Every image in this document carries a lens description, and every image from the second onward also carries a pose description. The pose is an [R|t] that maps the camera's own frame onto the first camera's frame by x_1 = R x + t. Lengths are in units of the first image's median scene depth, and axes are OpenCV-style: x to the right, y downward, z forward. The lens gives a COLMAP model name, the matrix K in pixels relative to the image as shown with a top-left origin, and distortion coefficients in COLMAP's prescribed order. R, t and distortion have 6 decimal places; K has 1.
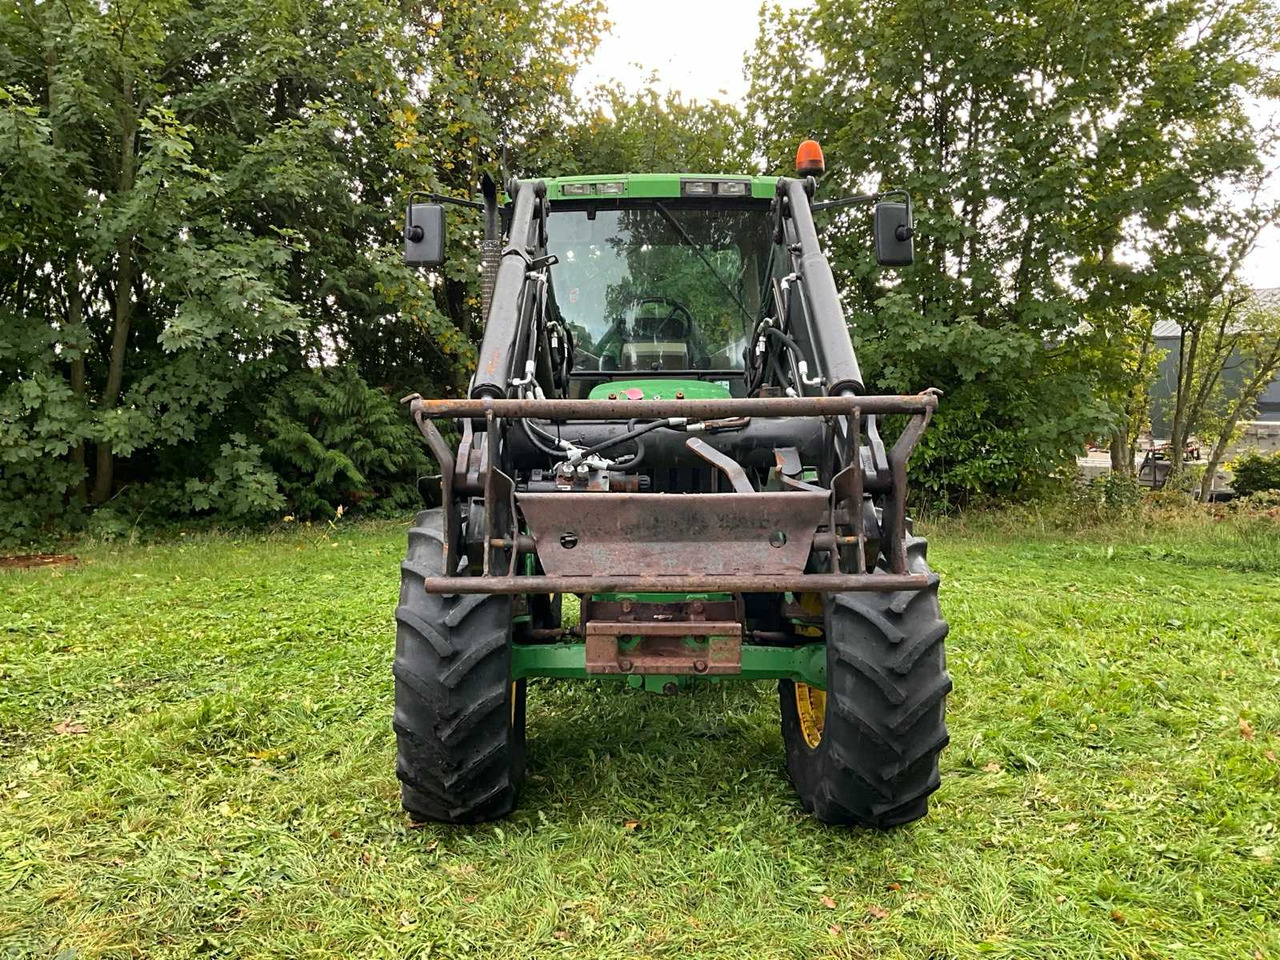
lens RADIAL K [[1053.4, 0, 644.2], [0, 1053.4, 483.4], [0, 0, 1]] dist [0.130166, -0.247513]
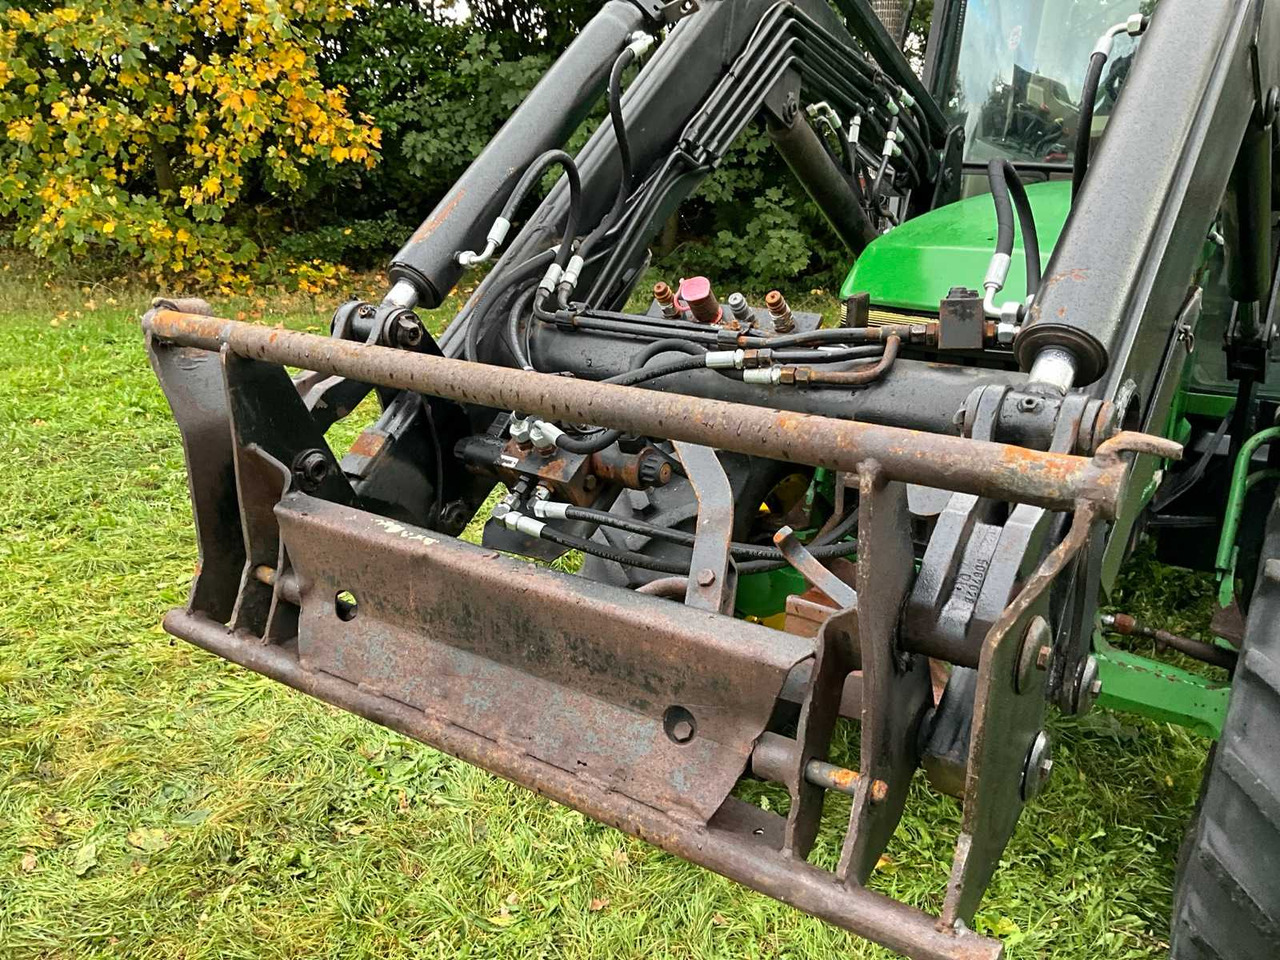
lens RADIAL K [[1087.6, 0, 670.8], [0, 1087.6, 483.9], [0, 0, 1]] dist [0.109501, -0.205671]
pose [[0.832631, 0.195821, -0.518053, 0.264781], [-0.064339, 0.963272, 0.260705, -0.124254], [0.550078, -0.183740, 0.814649, 0.516493]]
